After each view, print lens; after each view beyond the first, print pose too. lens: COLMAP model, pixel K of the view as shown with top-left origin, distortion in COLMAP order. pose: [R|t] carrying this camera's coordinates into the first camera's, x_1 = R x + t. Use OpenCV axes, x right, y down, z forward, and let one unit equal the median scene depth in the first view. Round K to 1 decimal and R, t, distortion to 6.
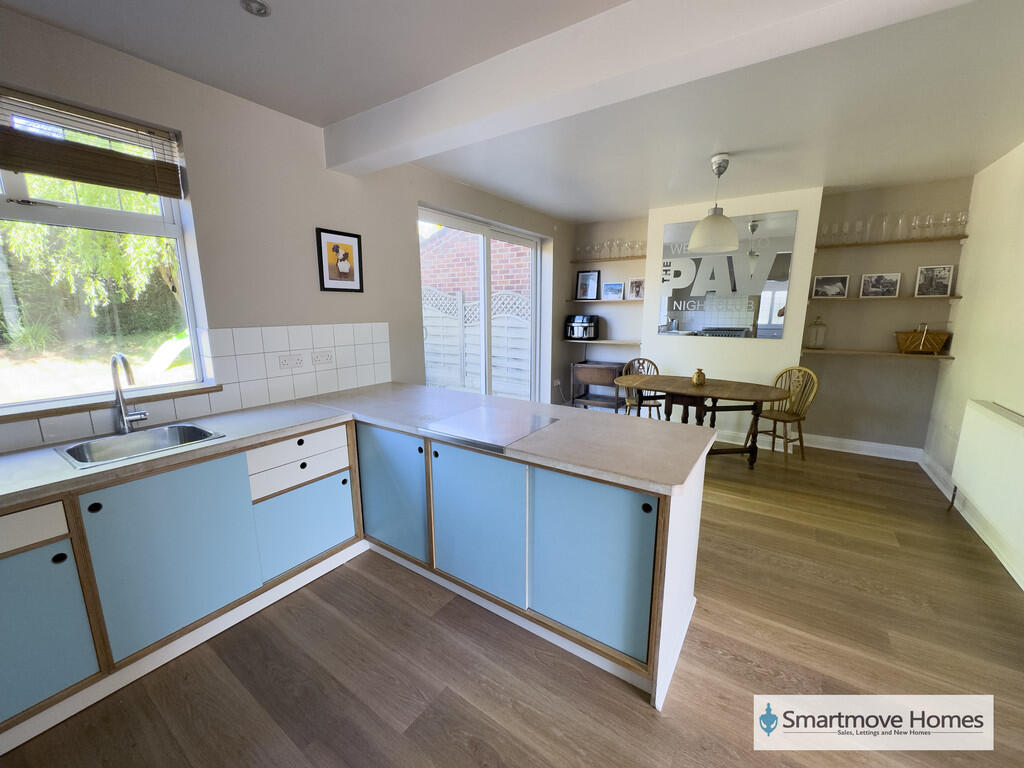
lens RADIAL K [[409.1, 0, 513.8], [0, 409.1, 384.0], [0, 0, 1]] dist [-0.001097, -0.000329]
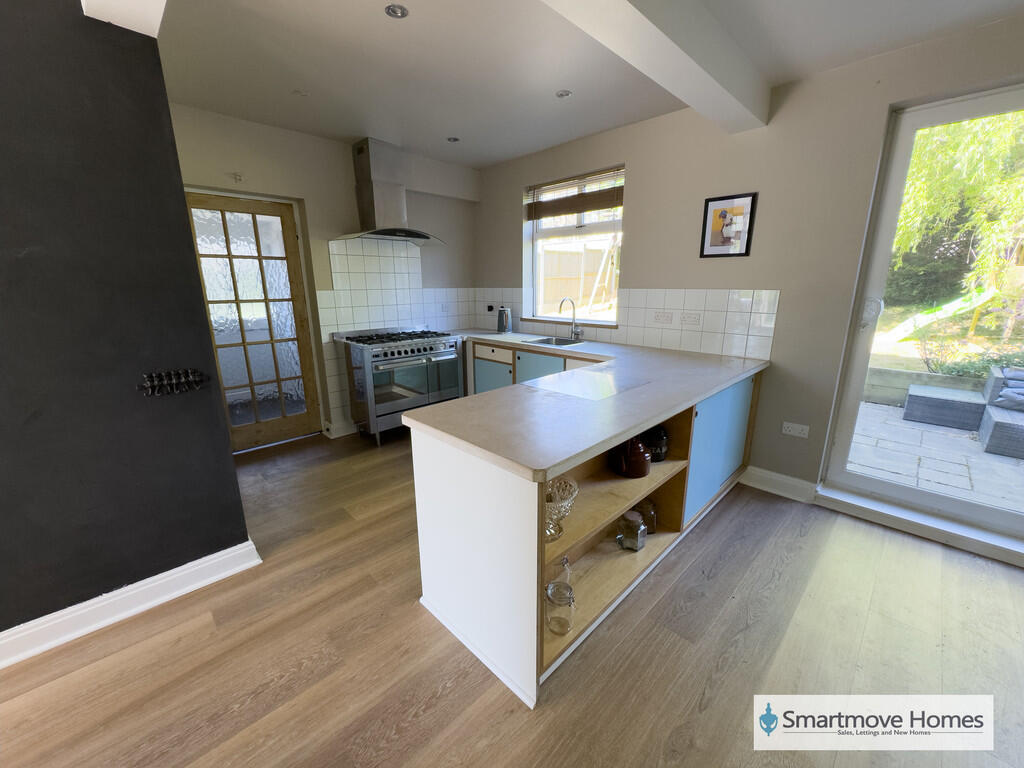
lens RADIAL K [[409.1, 0, 513.8], [0, 409.1, 384.0], [0, 0, 1]] dist [-0.001097, -0.000329]
pose [[-0.186932, 0.238795, -0.952908, 0.749844], [-0.176339, 0.946094, 0.271680, -0.116586], [0.966416, 0.218821, -0.134747, 0.734625]]
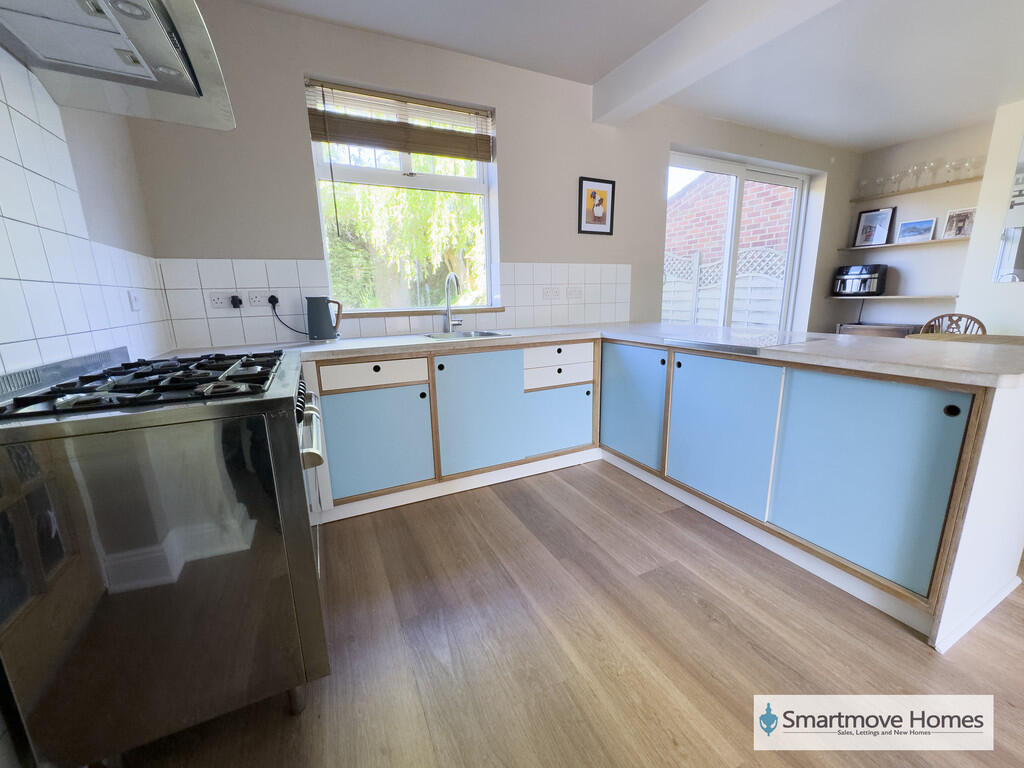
lens RADIAL K [[409.1, 0, 513.8], [0, 409.1, 384.0], [0, 0, 1]] dist [-0.001097, -0.000329]
pose [[0.868540, 0.088837, -0.487593, -0.030178], [-0.071324, 0.995968, 0.054412, 0.144794], [0.490461, -0.012482, 0.871374, -0.098495]]
